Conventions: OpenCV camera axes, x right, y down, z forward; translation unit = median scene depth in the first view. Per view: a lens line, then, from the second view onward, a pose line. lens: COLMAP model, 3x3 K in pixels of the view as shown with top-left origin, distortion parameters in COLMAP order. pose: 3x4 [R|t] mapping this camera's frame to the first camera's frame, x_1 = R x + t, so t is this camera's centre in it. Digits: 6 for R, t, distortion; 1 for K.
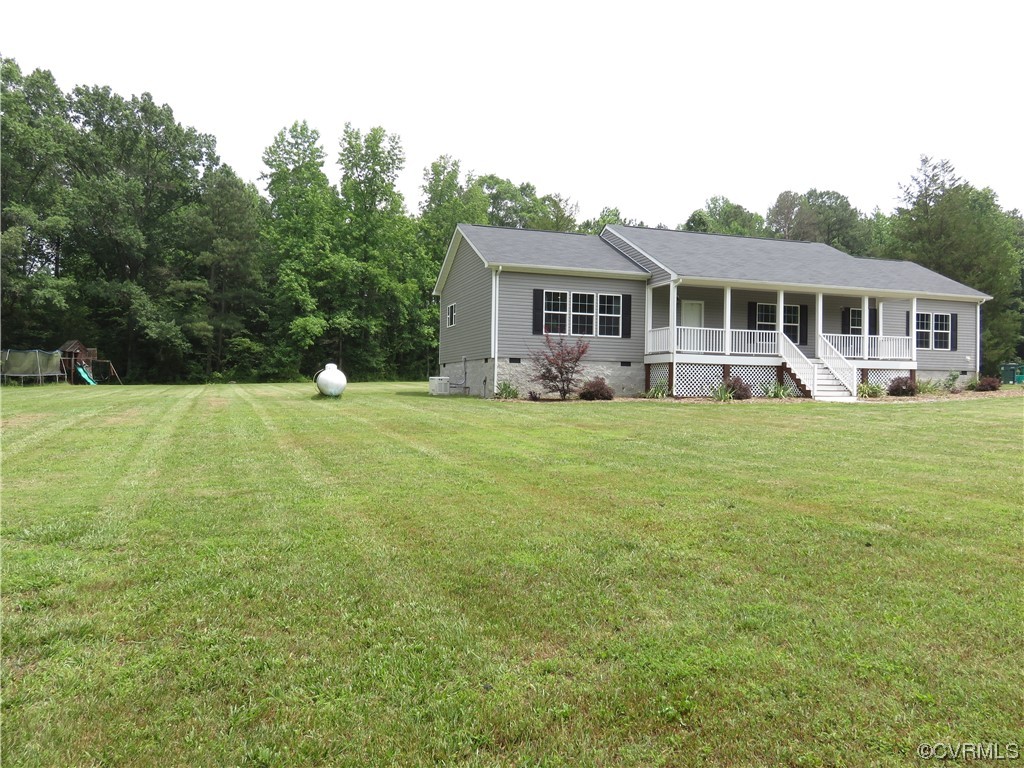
lens RADIAL K [[773.2, 0, 514.8], [0, 773.2, 380.5], [0, 0, 1]] dist [-0.005528, 0.001043]
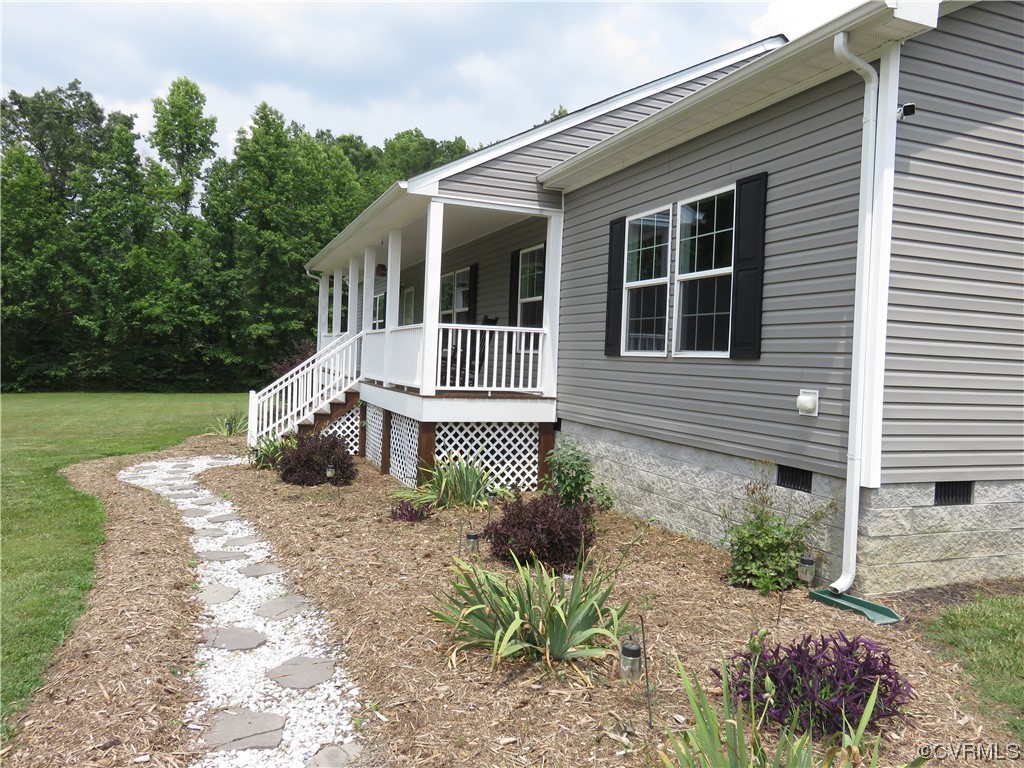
lens RADIAL K [[773.2, 0, 514.8], [0, 773.2, 380.5], [0, 0, 1]] dist [-0.005528, 0.001043]
pose [[0.053466, 0.017962, -0.998408, 0.836507], [-0.029911, 0.999418, 0.016379, -0.037639], [0.998122, 0.028988, 0.053973, 1.008302]]
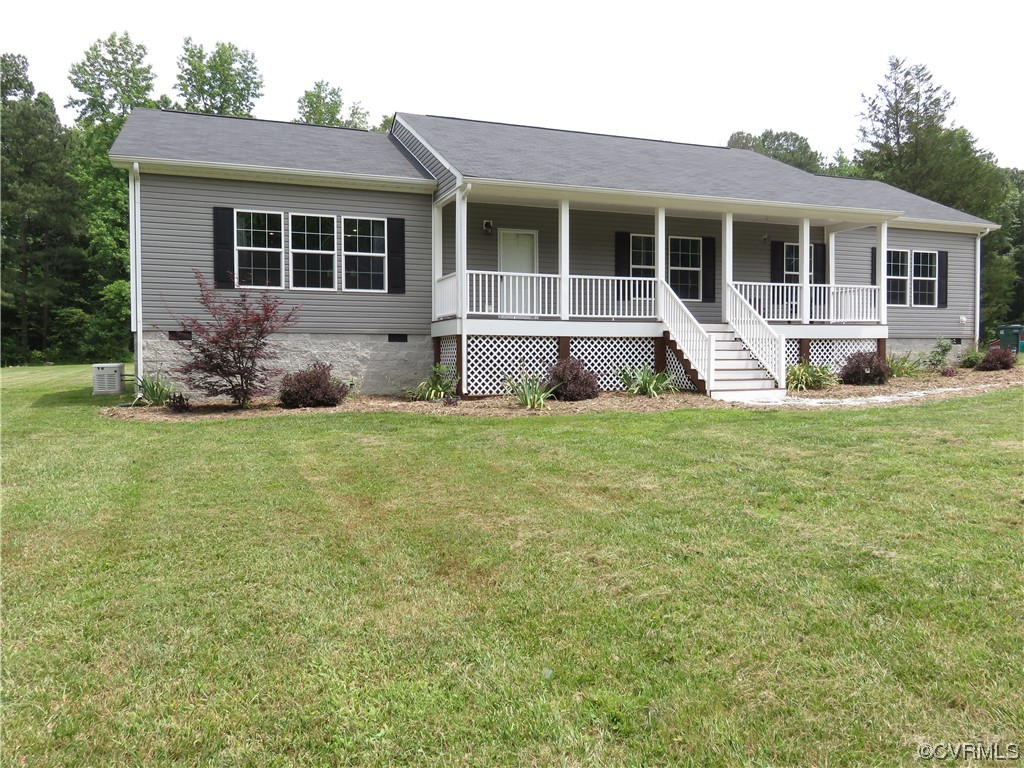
lens RADIAL K [[773.2, 0, 514.8], [0, 773.2, 380.5], [0, 0, 1]] dist [-0.005528, 0.001043]
pose [[0.999171, -0.019033, 0.035988, 0.194647], [0.017521, 0.998969, 0.041885, -0.011546], [-0.036748, -0.041220, 0.998474, 0.383071]]
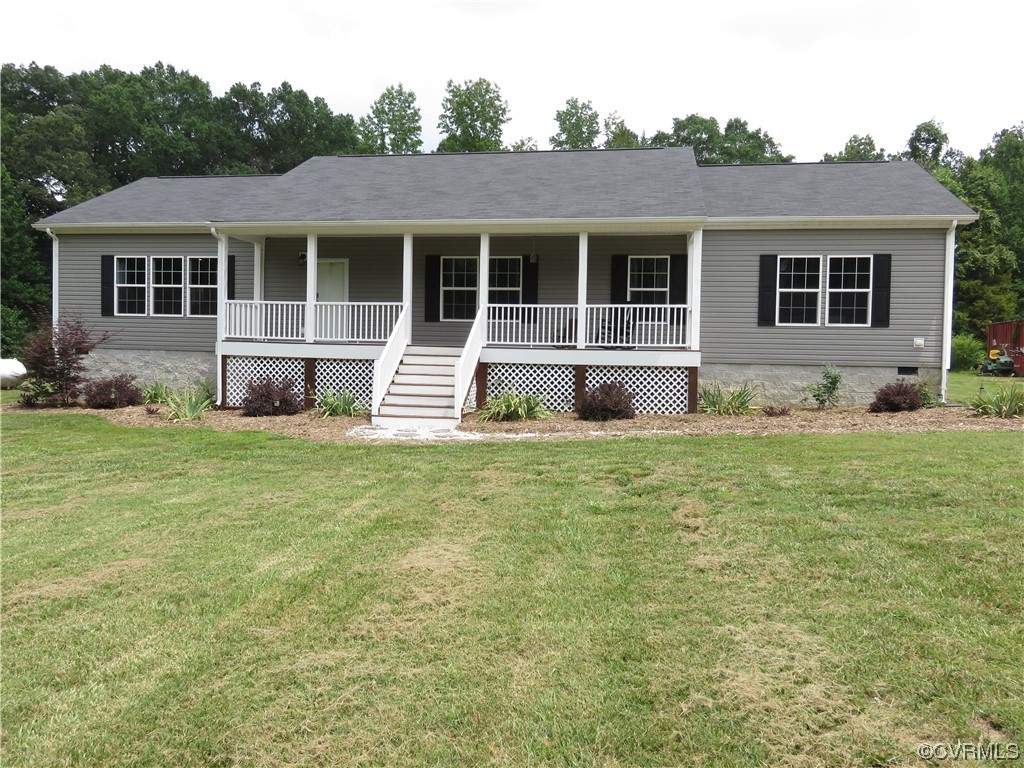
lens RADIAL K [[773.2, 0, 514.8], [0, 773.2, 380.5], [0, 0, 1]] dist [-0.005528, 0.001043]
pose [[0.881346, 0.021024, -0.472003, 0.649351], [-0.002670, 0.999215, 0.039521, -0.024949], [0.472464, -0.033571, 0.880711, 0.469231]]
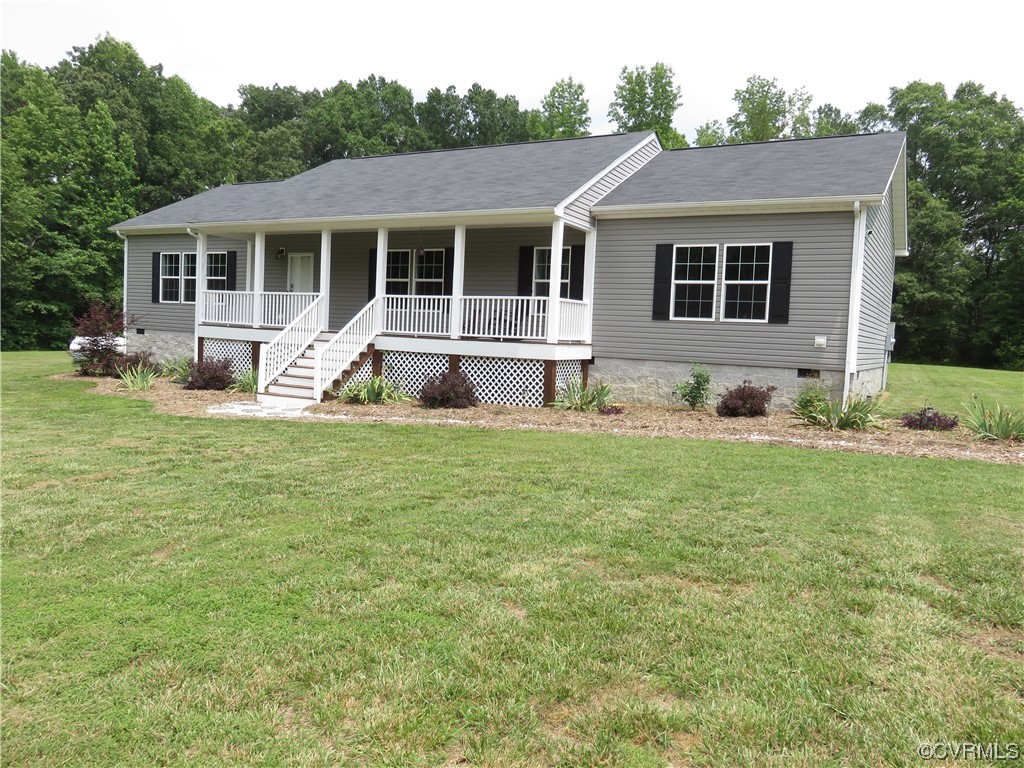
lens RADIAL K [[773.2, 0, 514.8], [0, 773.2, 380.5], [0, 0, 1]] dist [-0.005528, 0.001043]
pose [[0.675197, 0.061782, -0.735045, 0.872530], [-0.027827, 0.997910, 0.058314, -0.029616], [0.737112, -0.018919, 0.675506, 0.621972]]
